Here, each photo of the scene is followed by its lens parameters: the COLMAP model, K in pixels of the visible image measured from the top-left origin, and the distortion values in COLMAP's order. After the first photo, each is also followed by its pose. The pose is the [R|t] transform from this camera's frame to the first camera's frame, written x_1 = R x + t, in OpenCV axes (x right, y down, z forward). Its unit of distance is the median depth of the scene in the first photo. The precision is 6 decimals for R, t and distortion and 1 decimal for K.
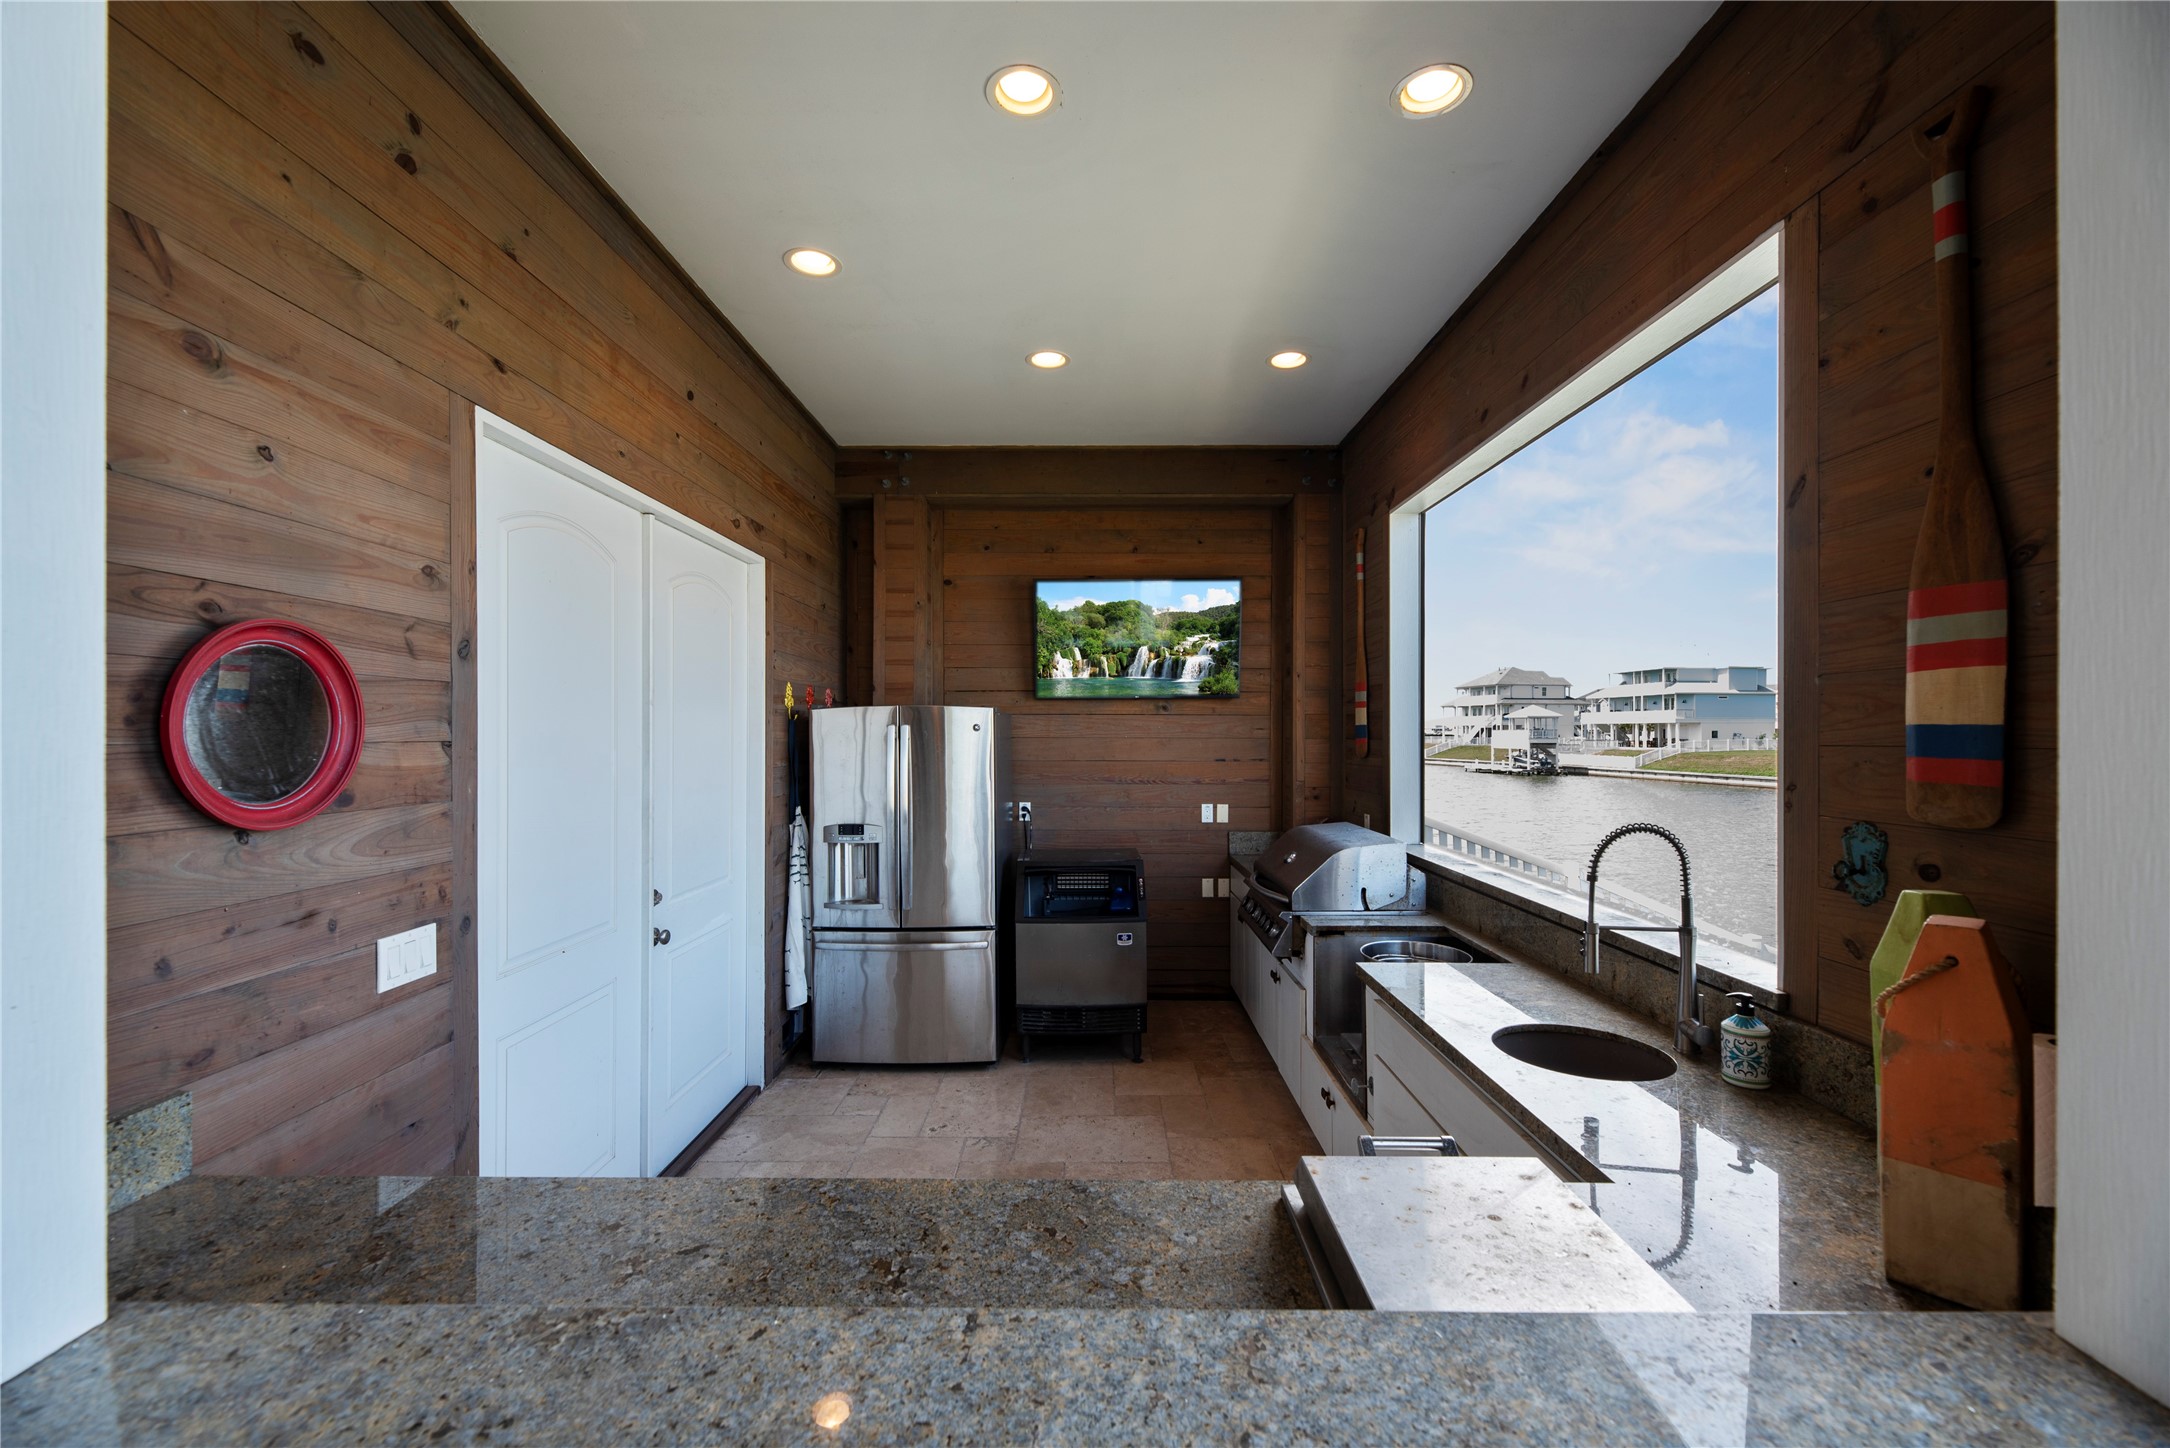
lens RADIAL K [[869.1, 0, 1085.0], [0, 869.1, 724.0], [0, 0, 1]] dist [0.001518, 0.000379]
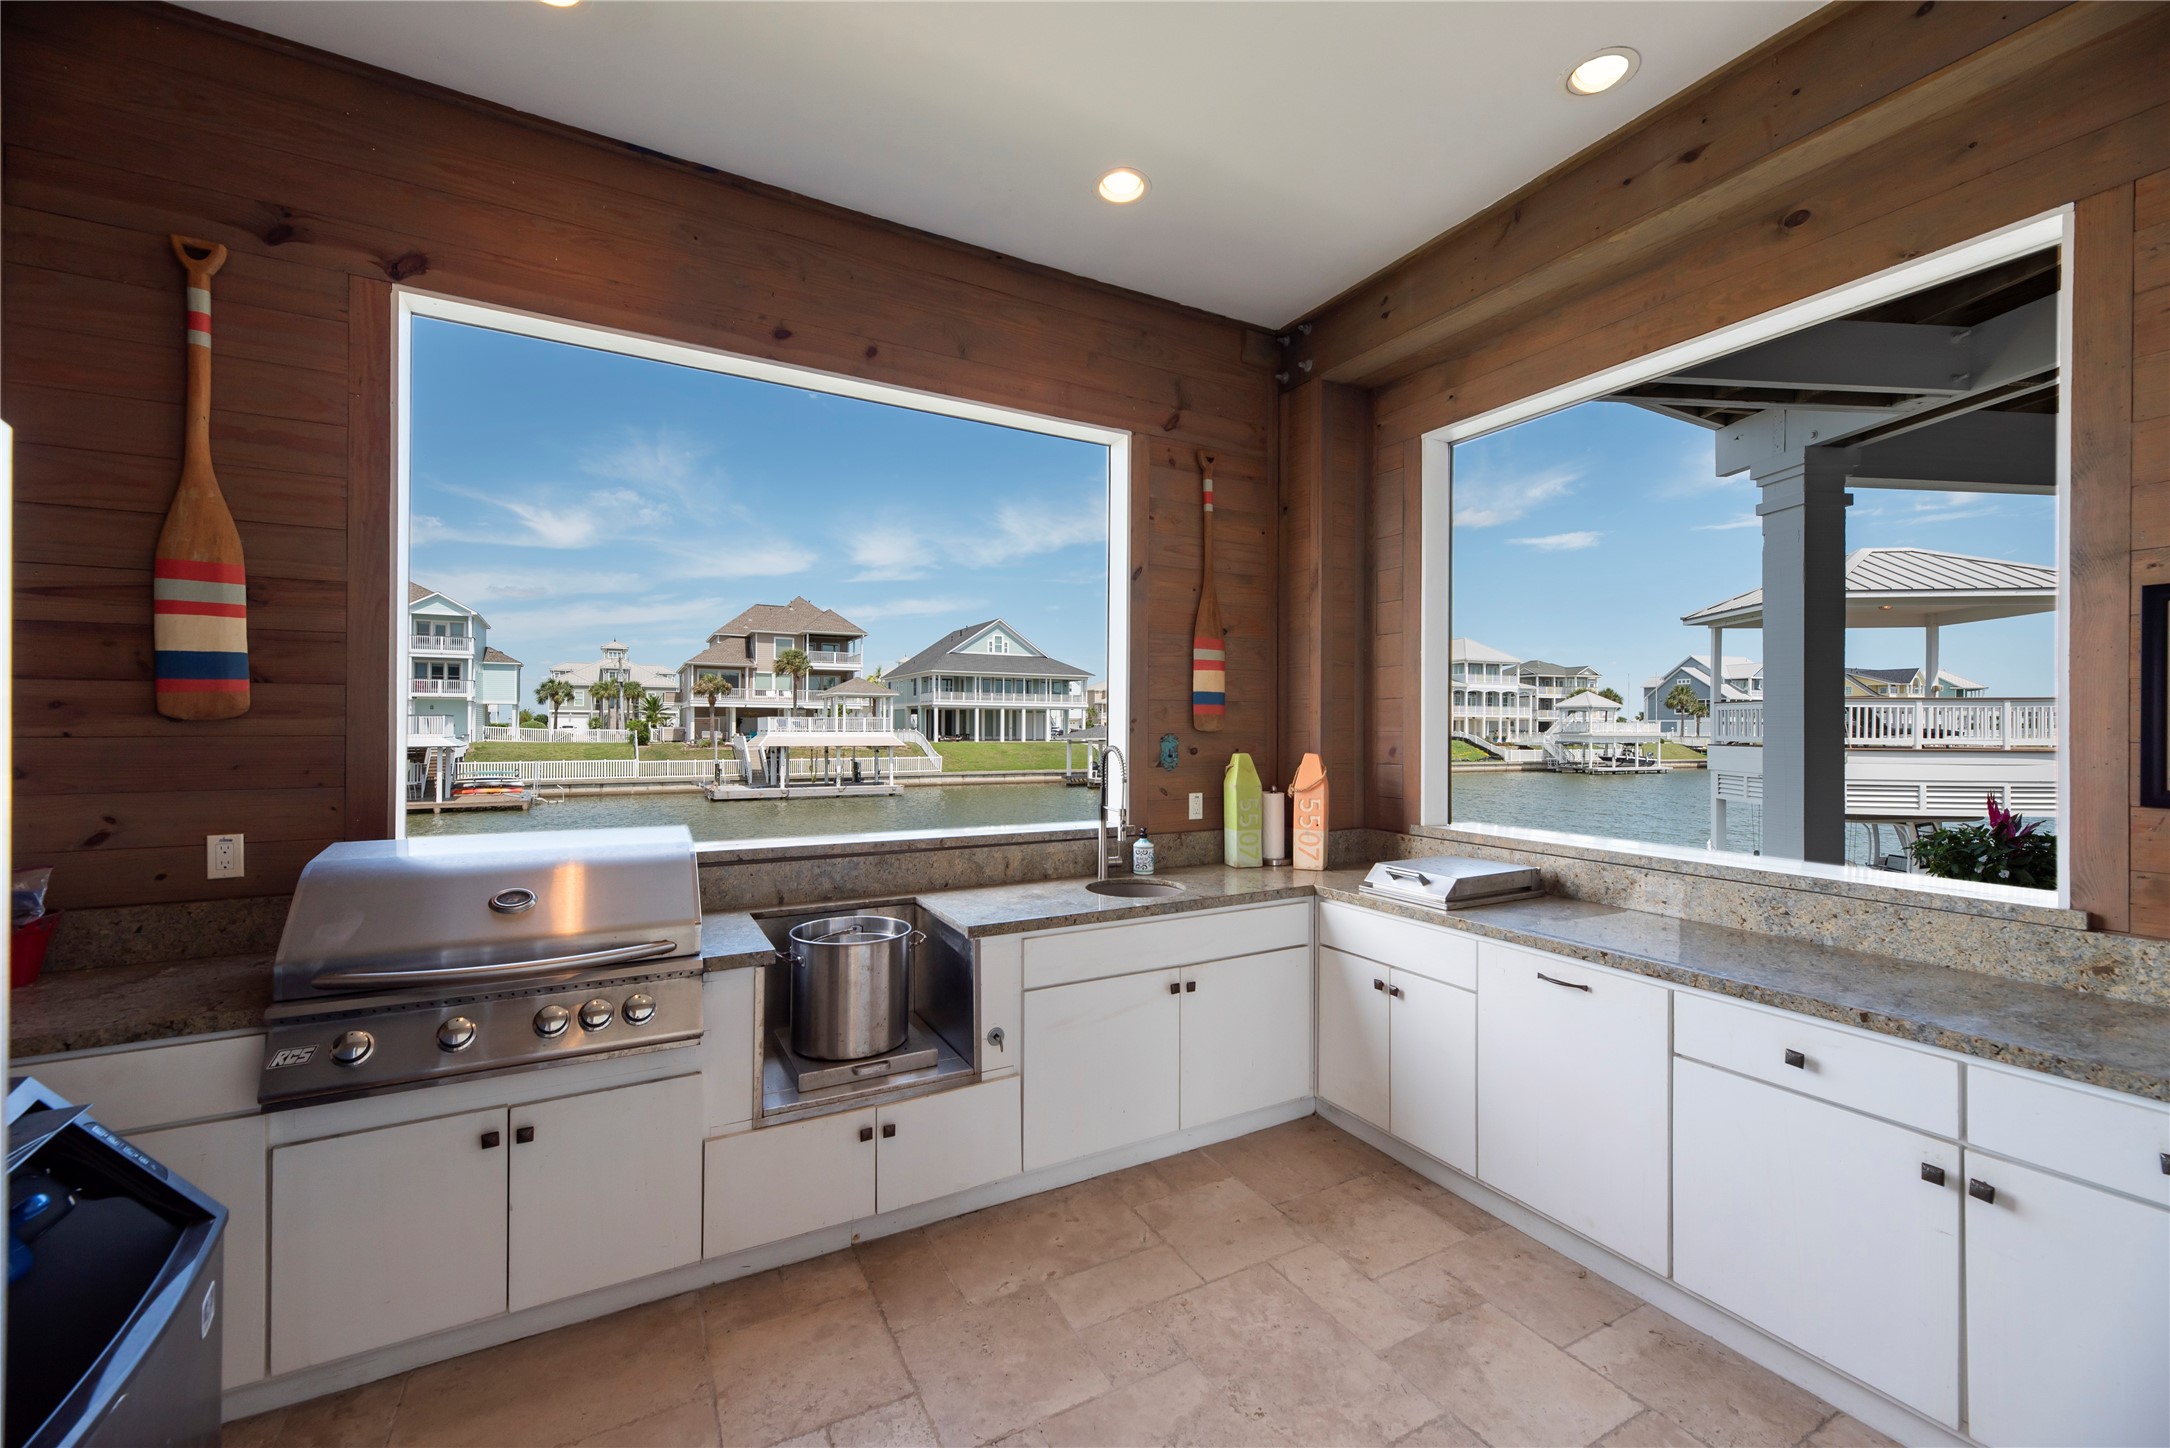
lens RADIAL K [[869.1, 0, 1085.0], [0, 869.1, 724.0], [0, 0, 1]] dist [0.001518, 0.000379]
pose [[-0.495690, 0.000574, 0.868500, -0.942169], [-0.012241, 0.999896, -0.007647, 0.106160], [-0.868413, -0.014422, -0.495631, 2.283226]]
